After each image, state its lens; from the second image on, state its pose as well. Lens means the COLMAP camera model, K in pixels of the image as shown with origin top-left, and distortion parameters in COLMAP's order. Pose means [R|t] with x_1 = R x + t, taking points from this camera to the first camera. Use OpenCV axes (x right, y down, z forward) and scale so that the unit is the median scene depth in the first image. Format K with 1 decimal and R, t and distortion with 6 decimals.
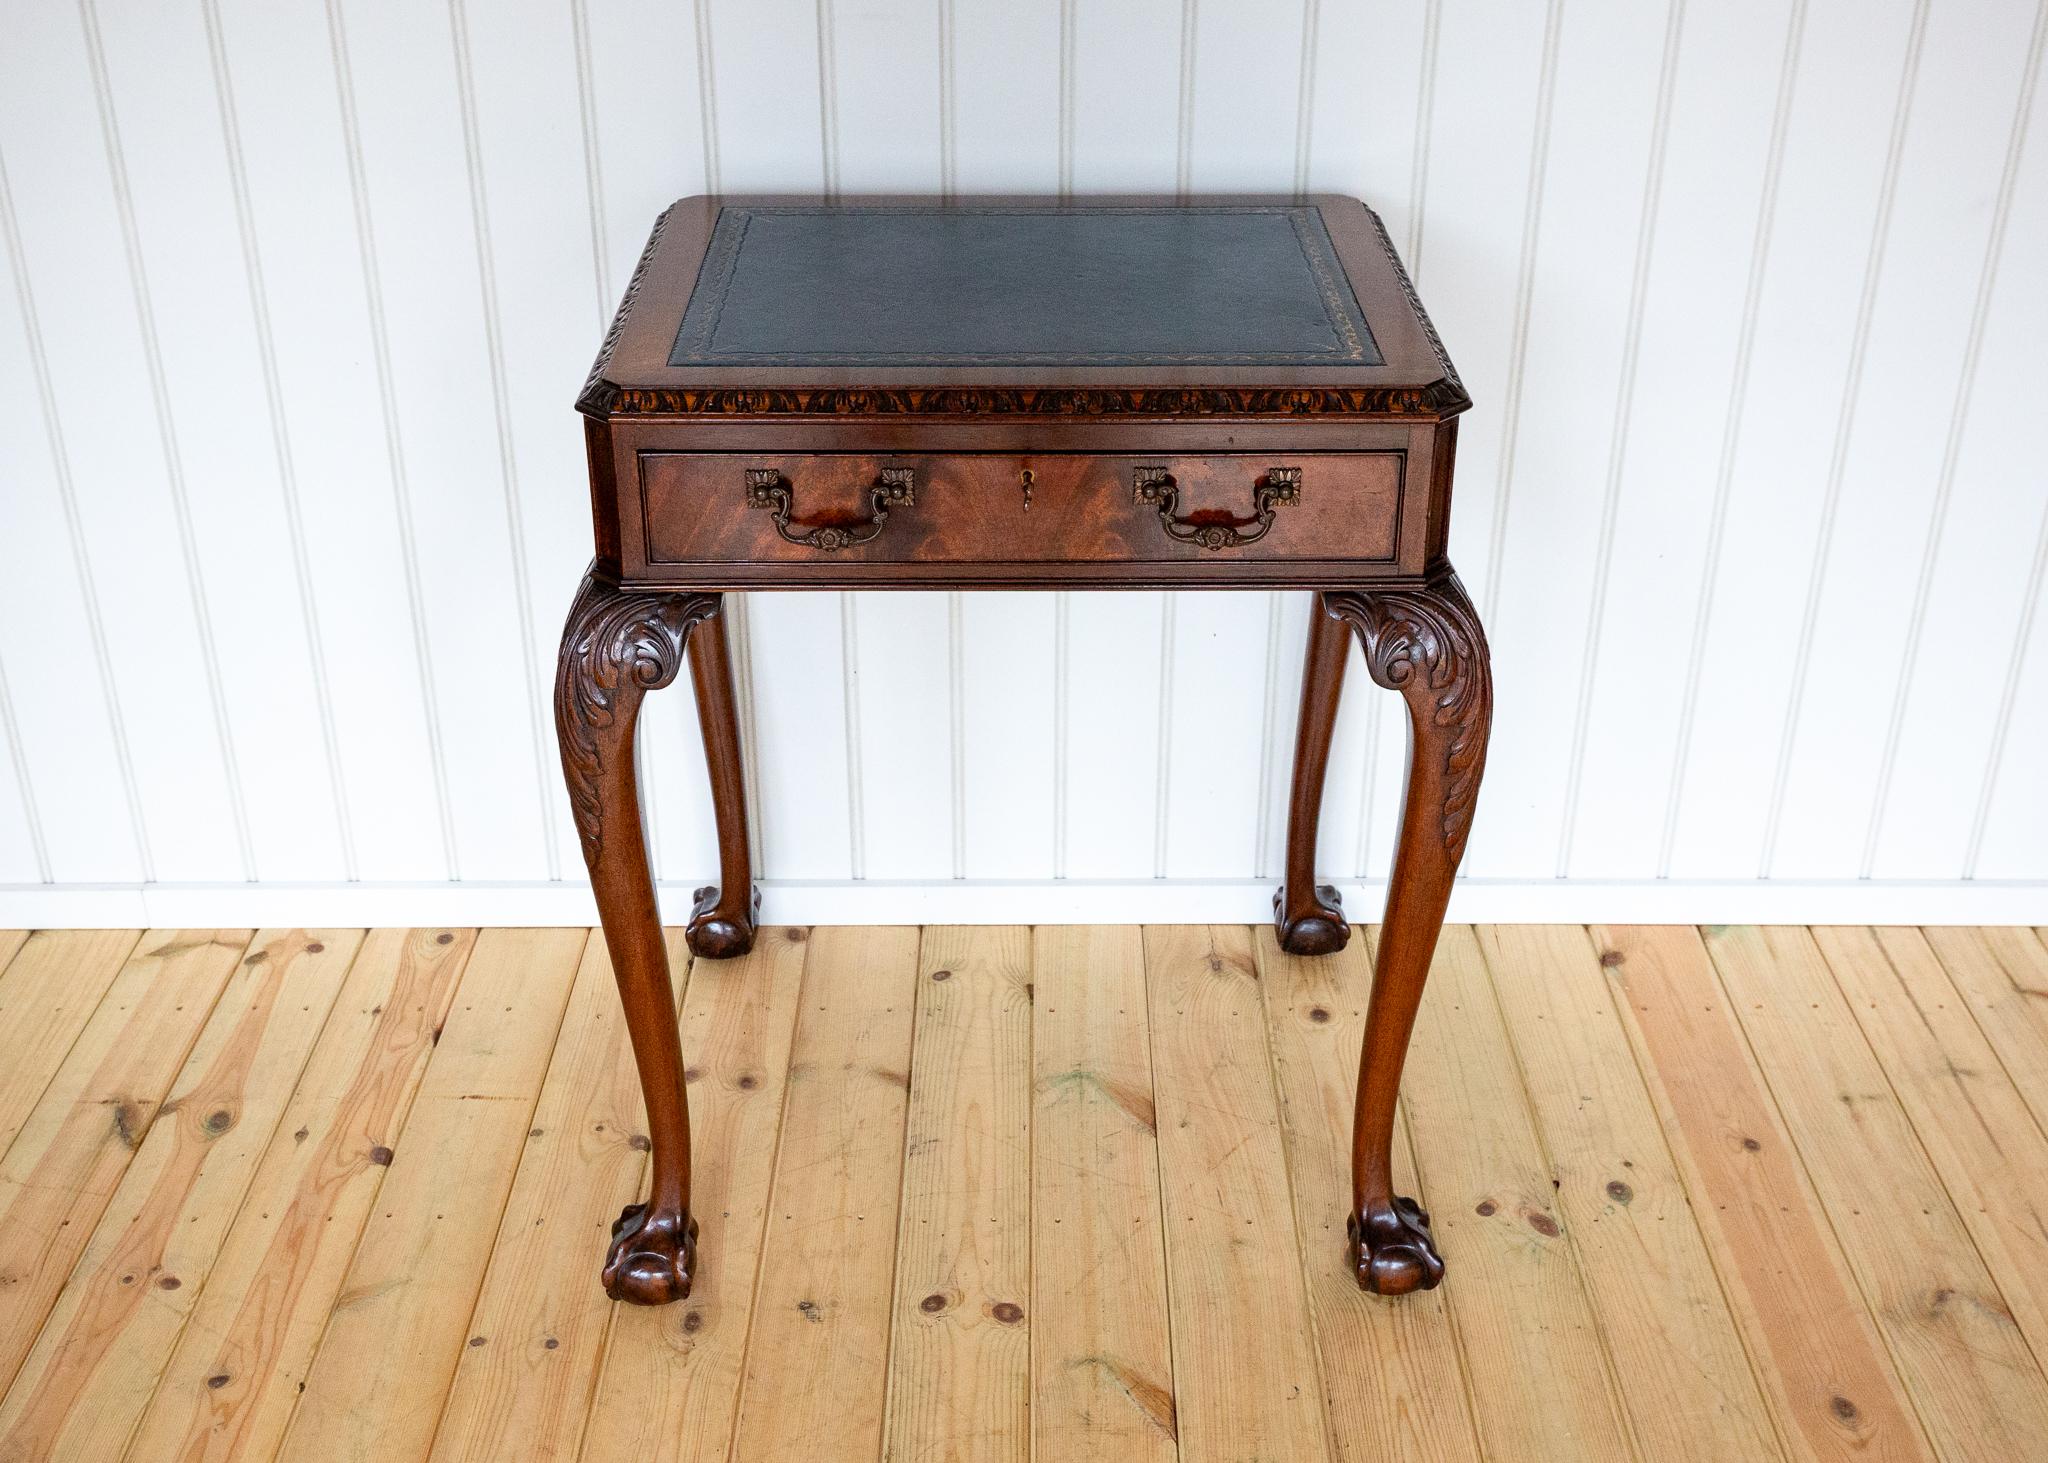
lens RADIAL K [[2375.1, 0, 1040.7], [0, 2375.1, 730.7], [0, 0, 1]] dist [0.032874, 0.017332]
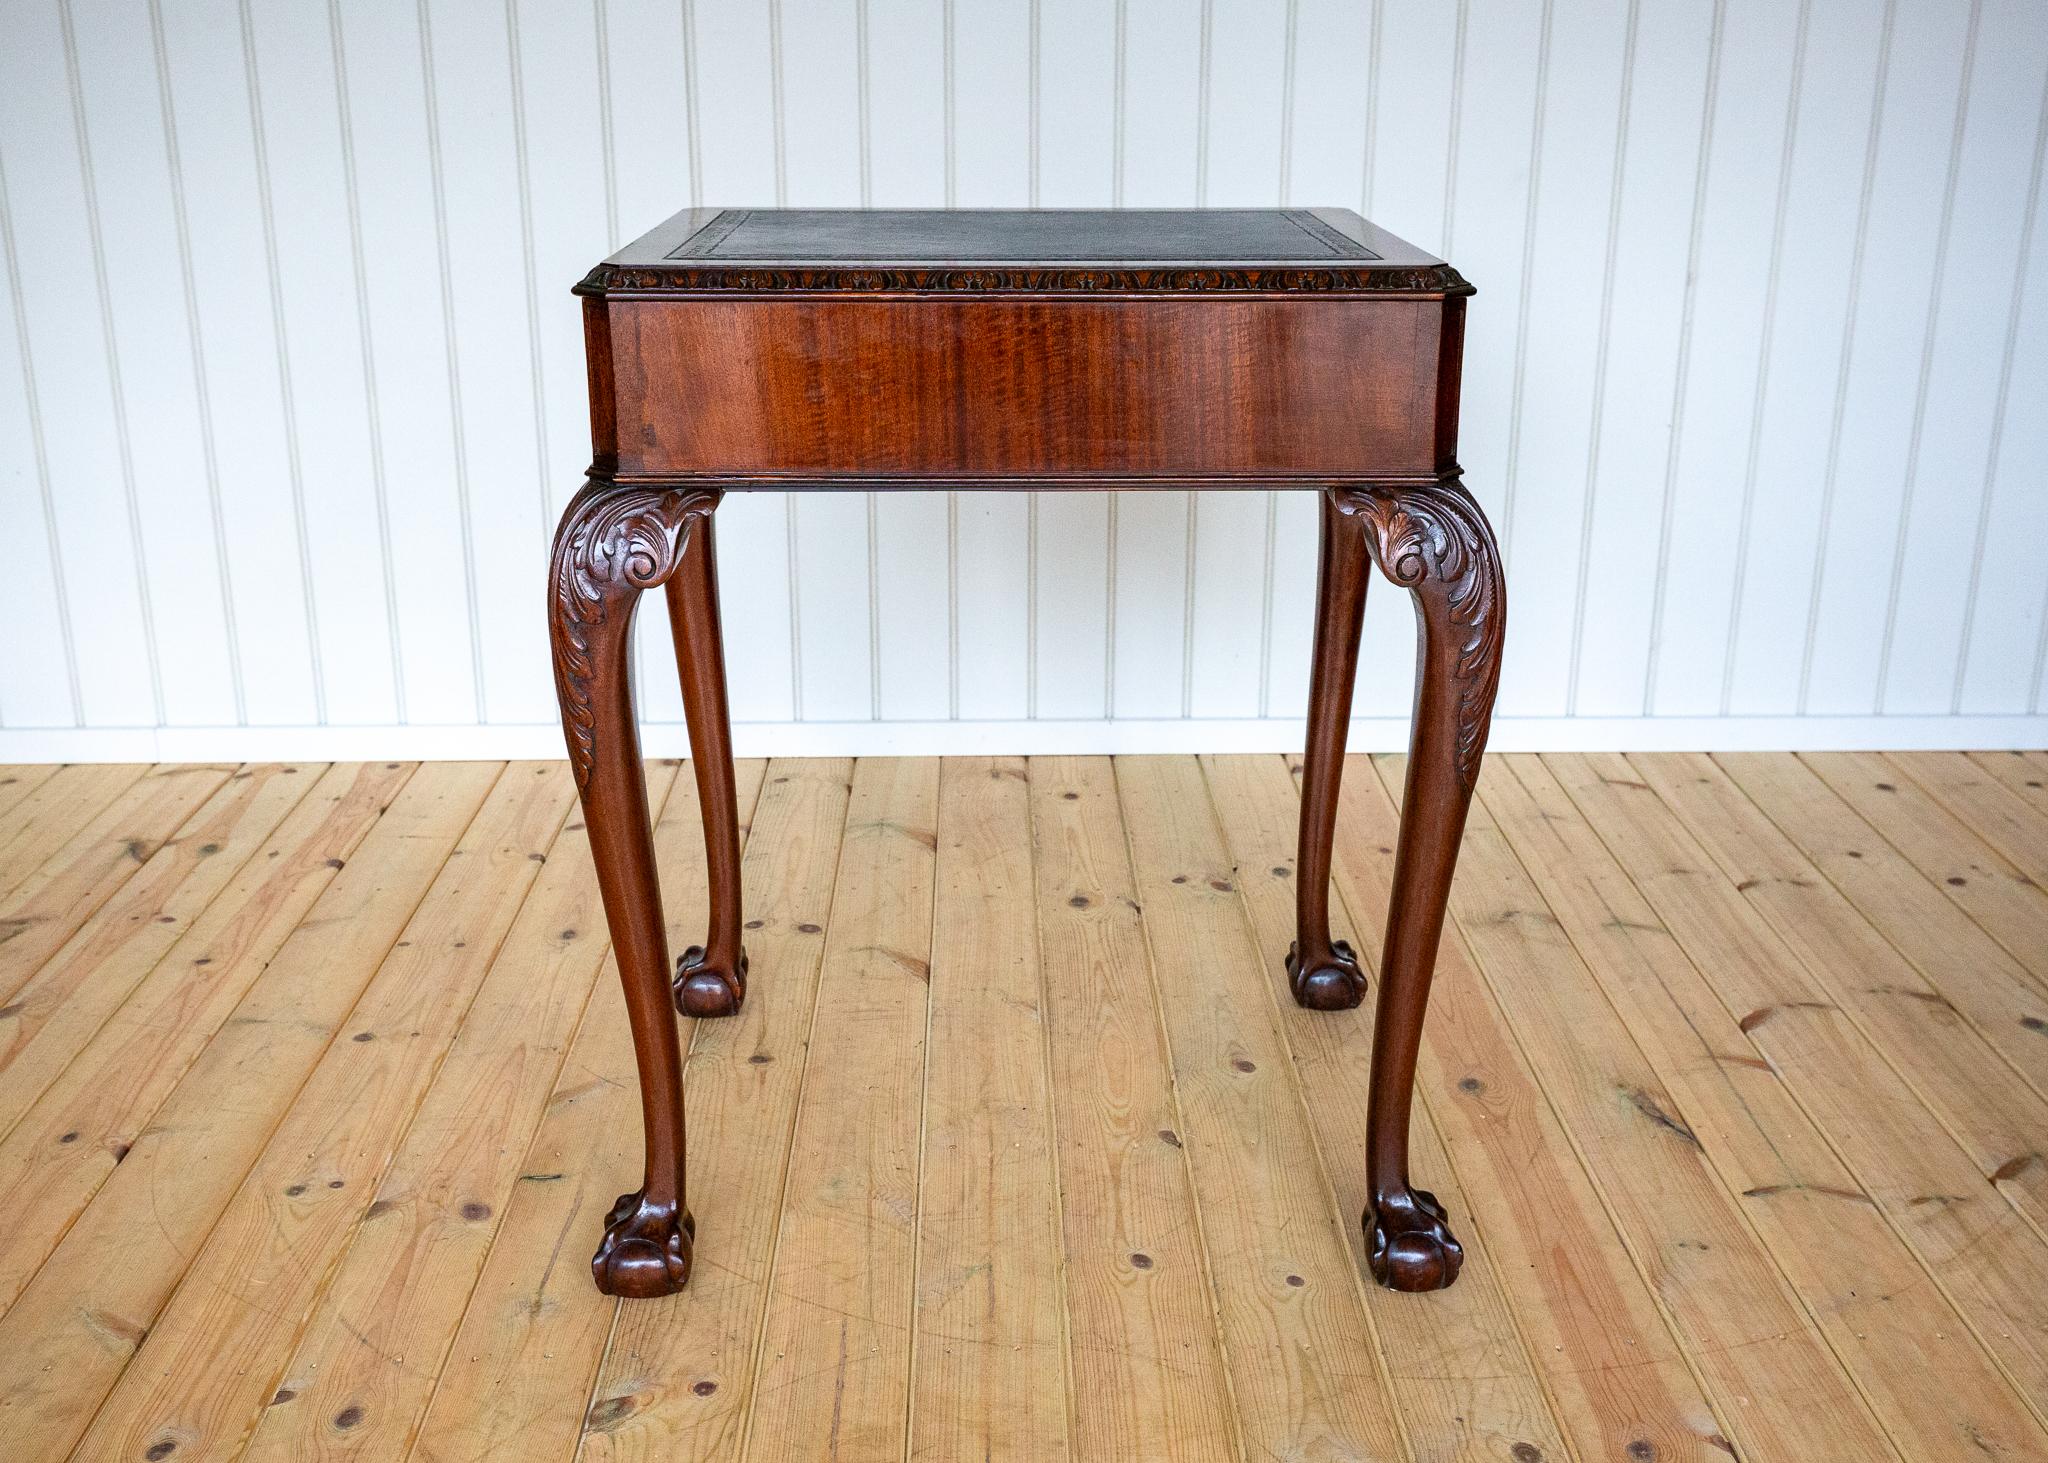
lens RADIAL K [[2223.4, 0, 1064.9], [0, 2223.4, 738.4], [0, 0, 1]] dist [0.036604, 0.004782]
pose [[0.999373, -0.007461, 0.034601, 0.080265], [0.013472, 0.984139, -0.176884, 0.337142], [-0.032733, 0.177239, 0.983623, -0.224959]]
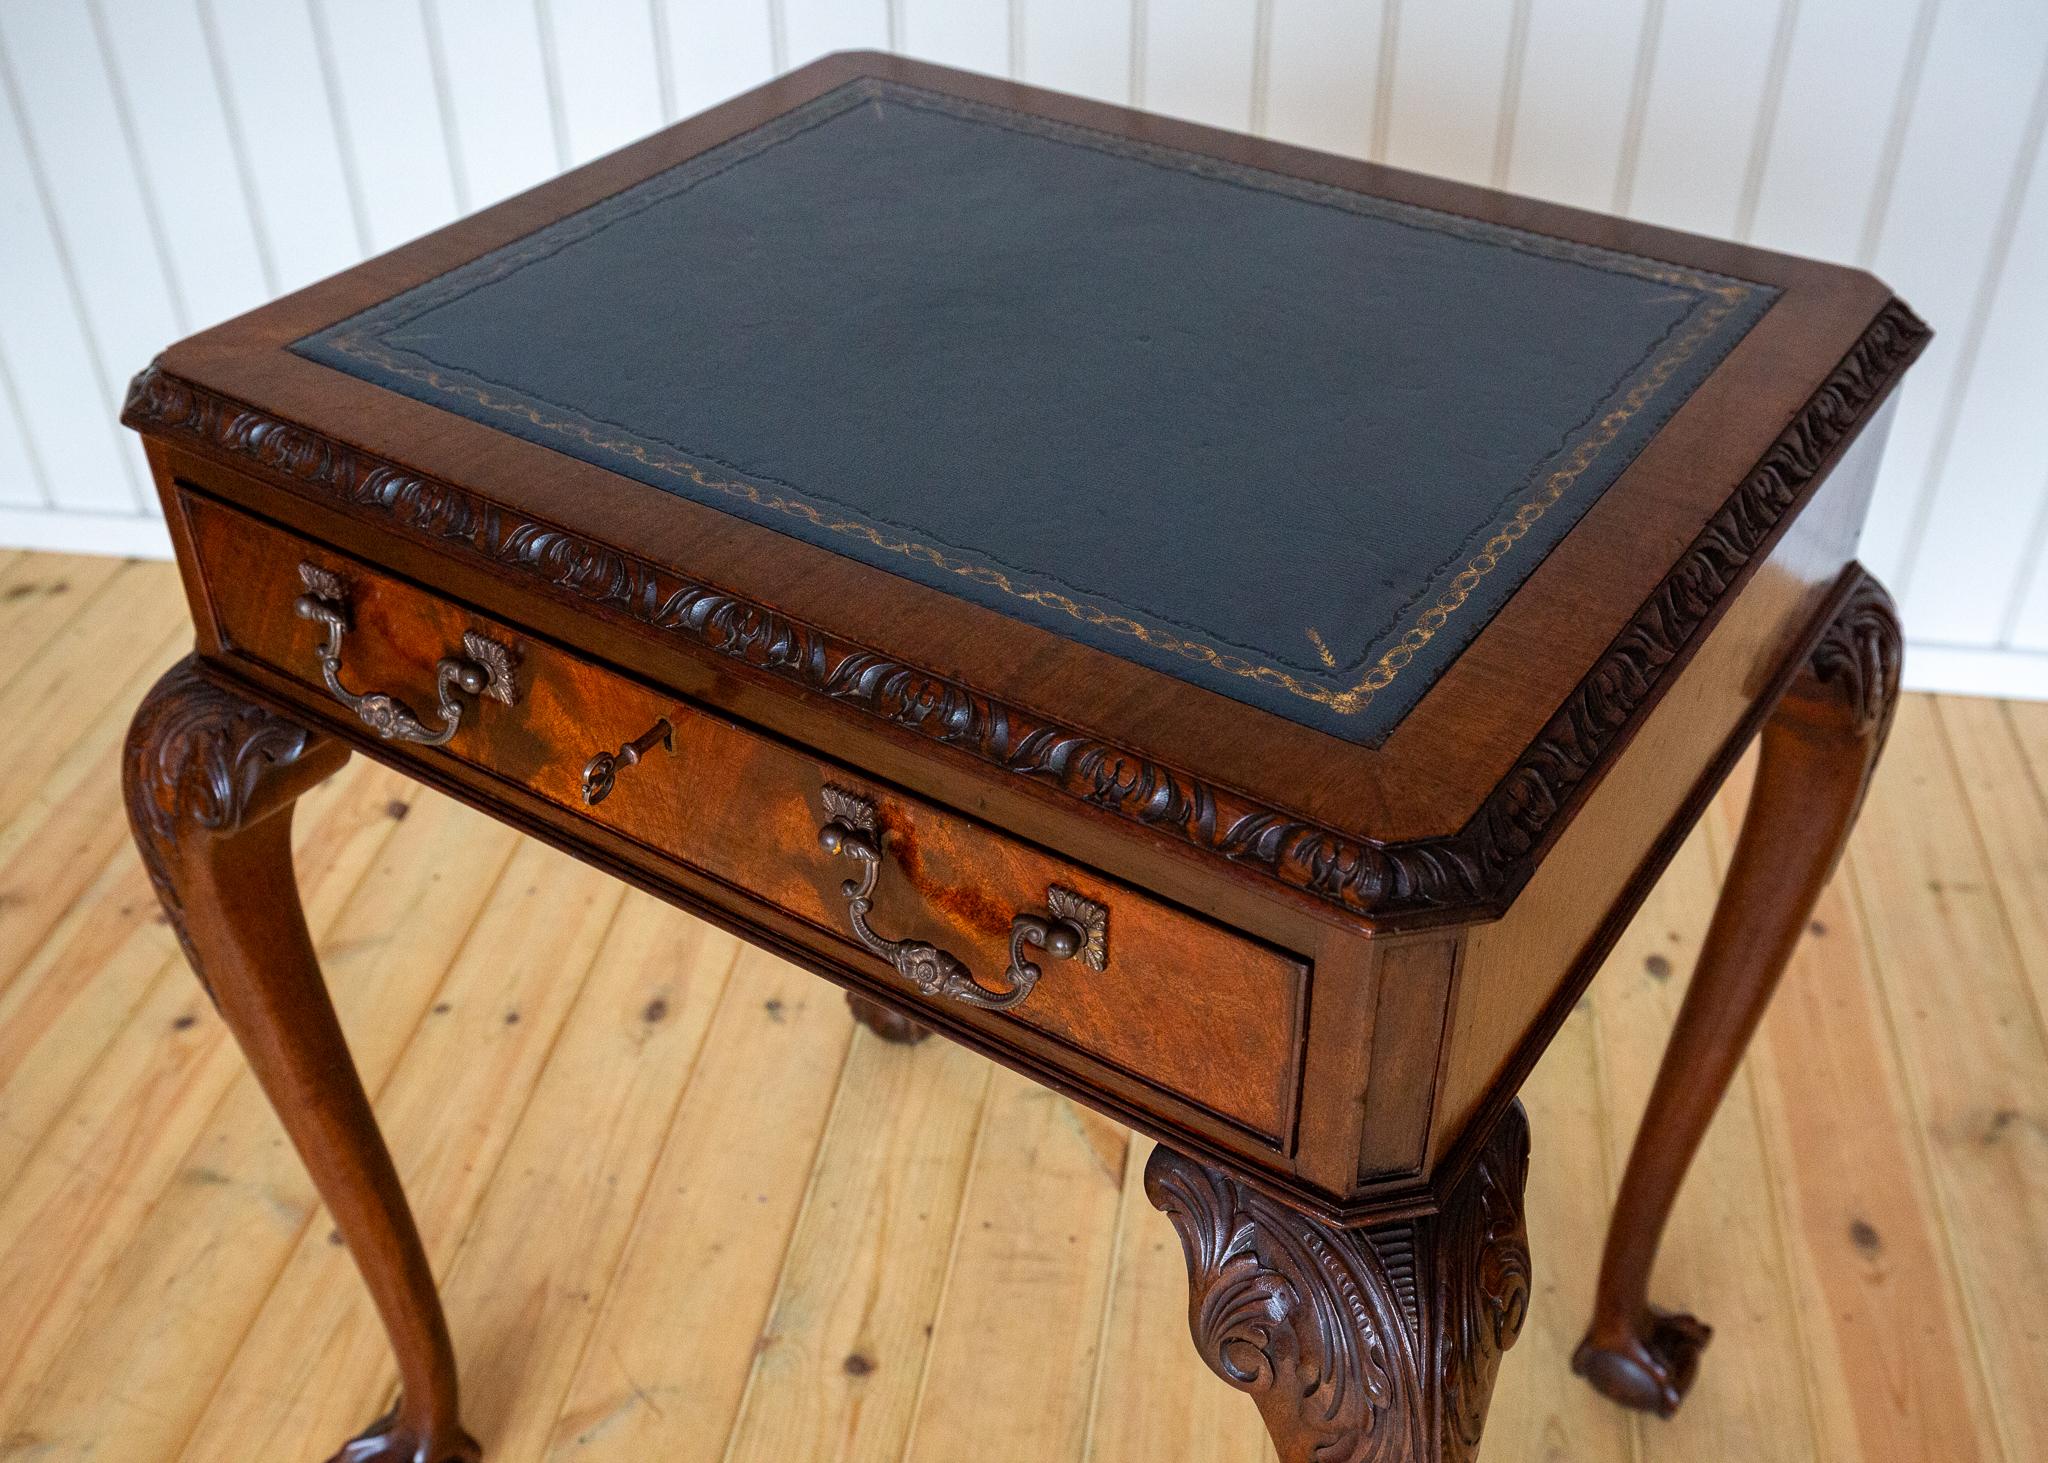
lens RADIAL K [[2094.4, 0, 1032.2], [0, 2094.4, 709.7], [0, 0, 1]] dist [0.034408, 0.004997]
pose [[0.988279, 0.081512, -0.129073, 0.099792], [-0.063350, 0.988257, 0.139050, -0.003156], [0.138892, -0.129243, 0.981838, 0.178074]]
